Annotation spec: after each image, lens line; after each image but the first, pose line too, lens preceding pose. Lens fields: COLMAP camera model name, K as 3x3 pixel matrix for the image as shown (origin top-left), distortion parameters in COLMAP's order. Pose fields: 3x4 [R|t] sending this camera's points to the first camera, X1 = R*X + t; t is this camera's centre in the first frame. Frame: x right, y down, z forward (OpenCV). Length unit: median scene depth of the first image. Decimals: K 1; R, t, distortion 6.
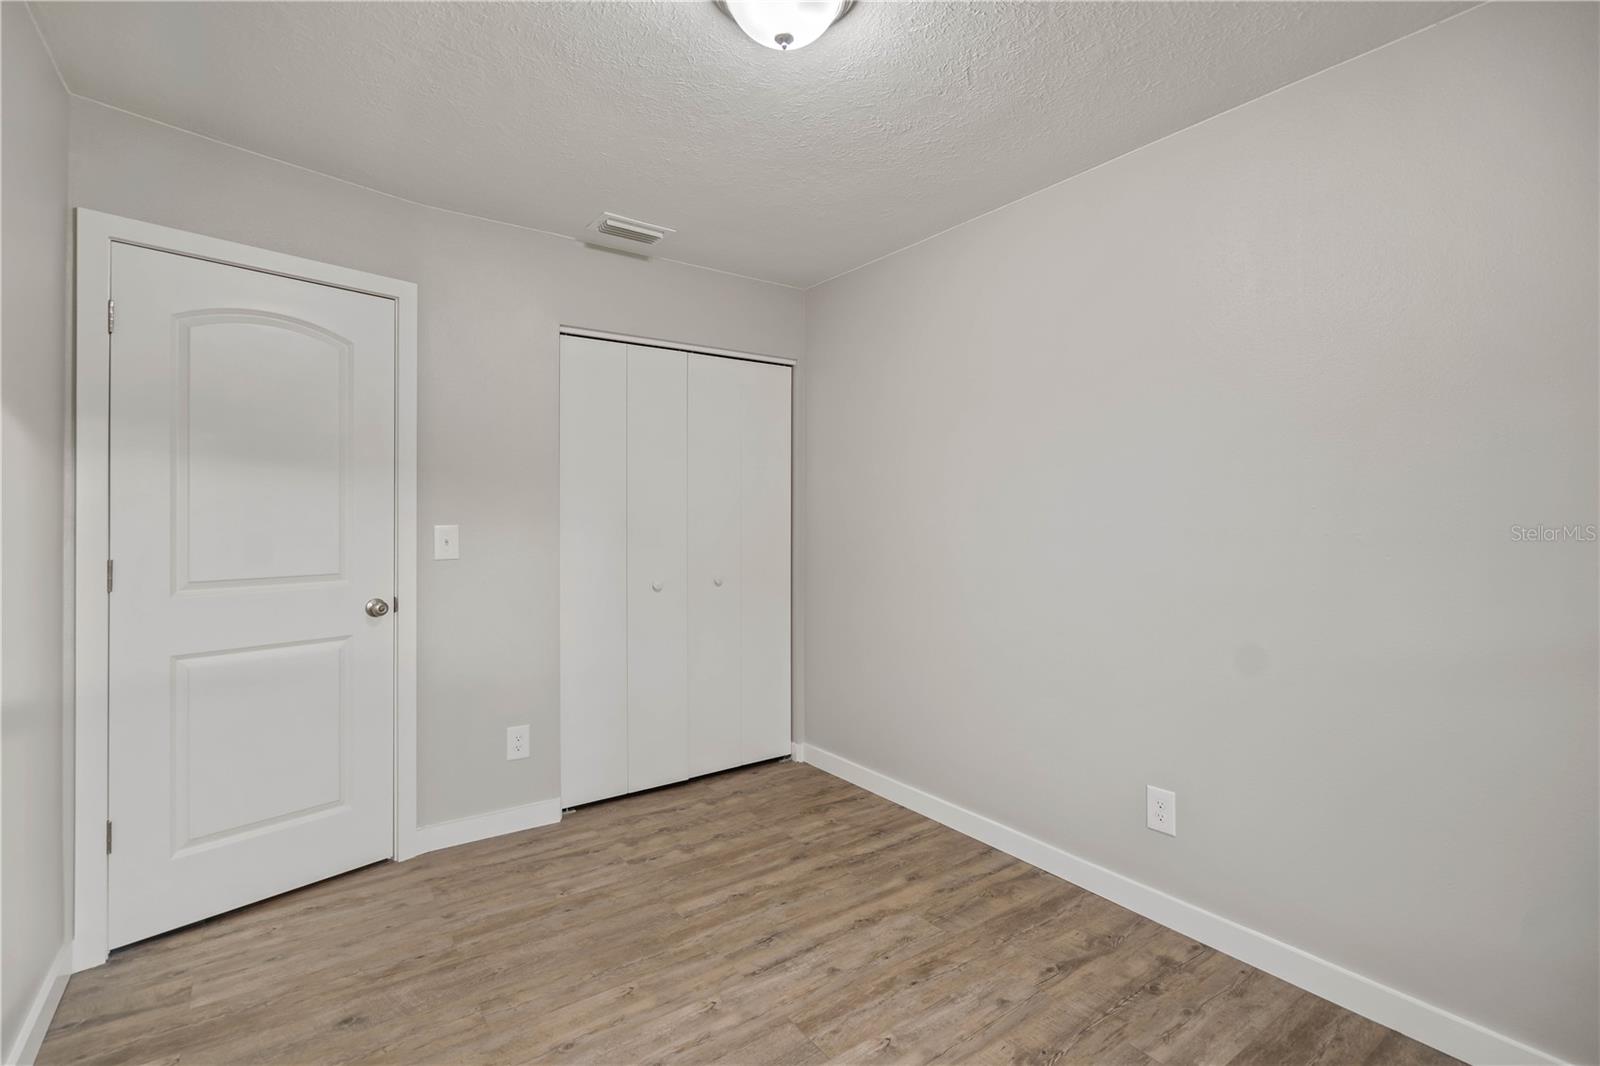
lens RADIAL K [[730.1, 0, 804.4], [0, 730.1, 515.0], [0, 0, 1]] dist [-0.002538, 0.001672]
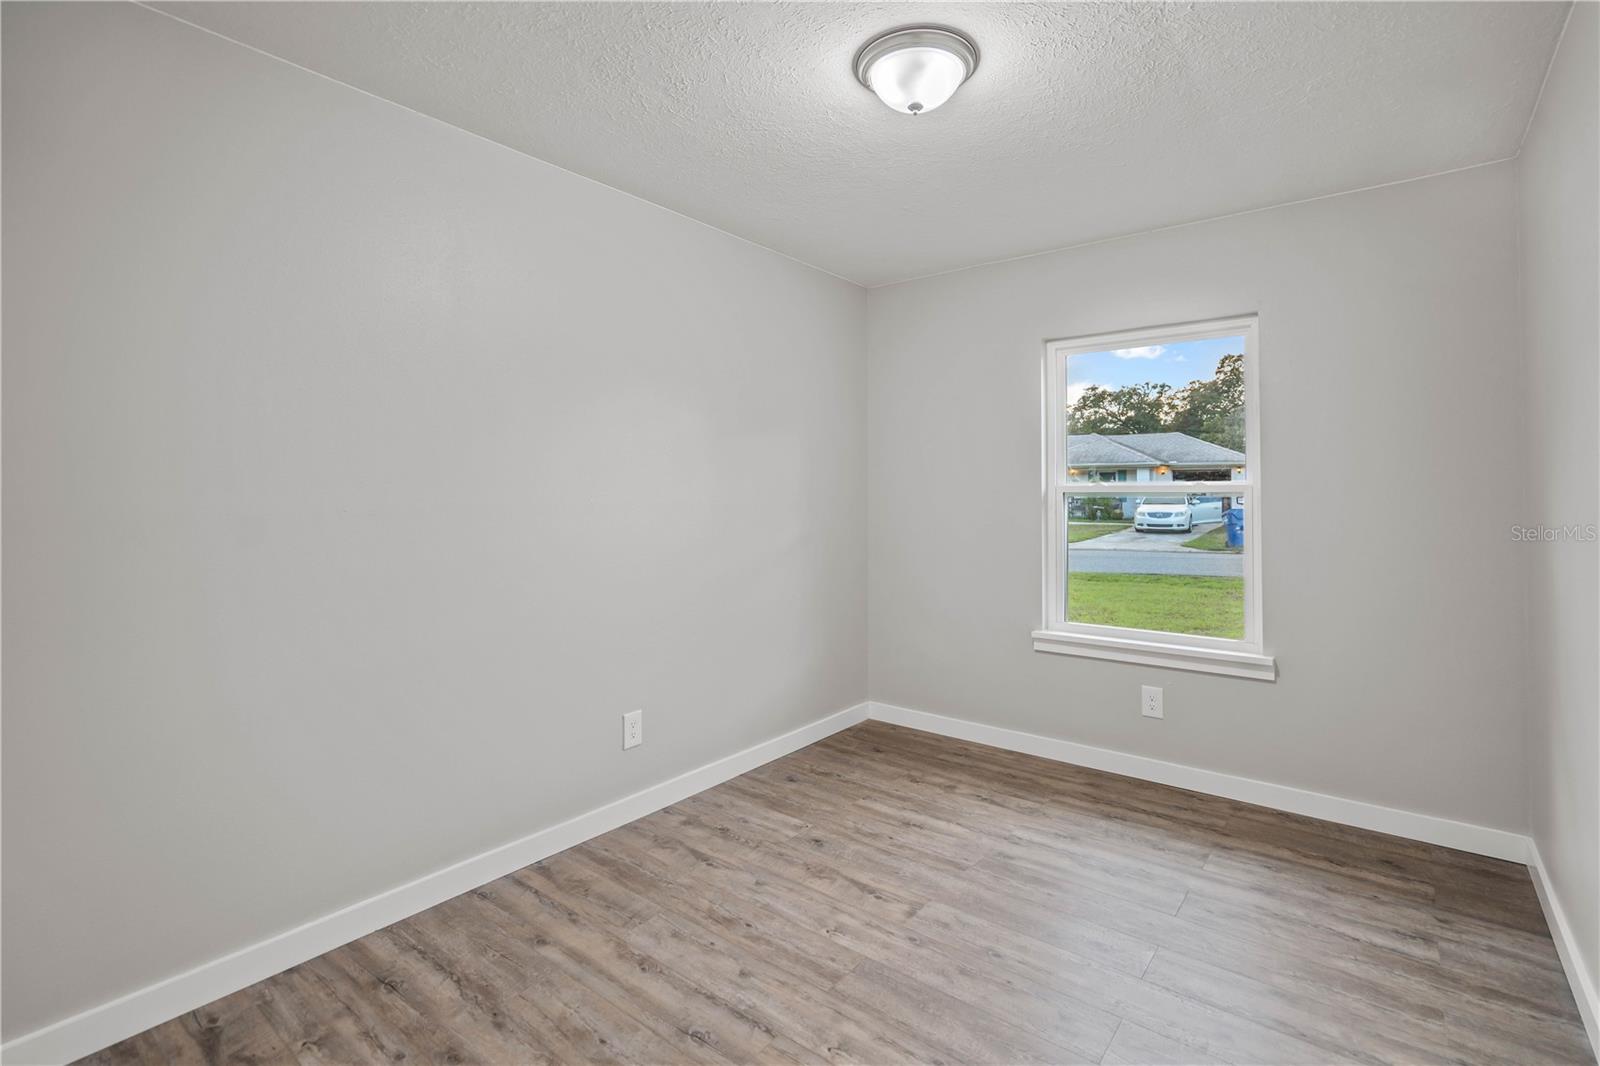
lens RADIAL K [[730.1, 0, 804.4], [0, 730.1, 515.0], [0, 0, 1]] dist [-0.002538, 0.001672]
pose [[-0.256936, -0.026655, 0.966061, -0.766033], [-0.002459, 0.999634, 0.026927, 0.000291], [-0.966425, 0.004543, -0.256908, 1.010008]]
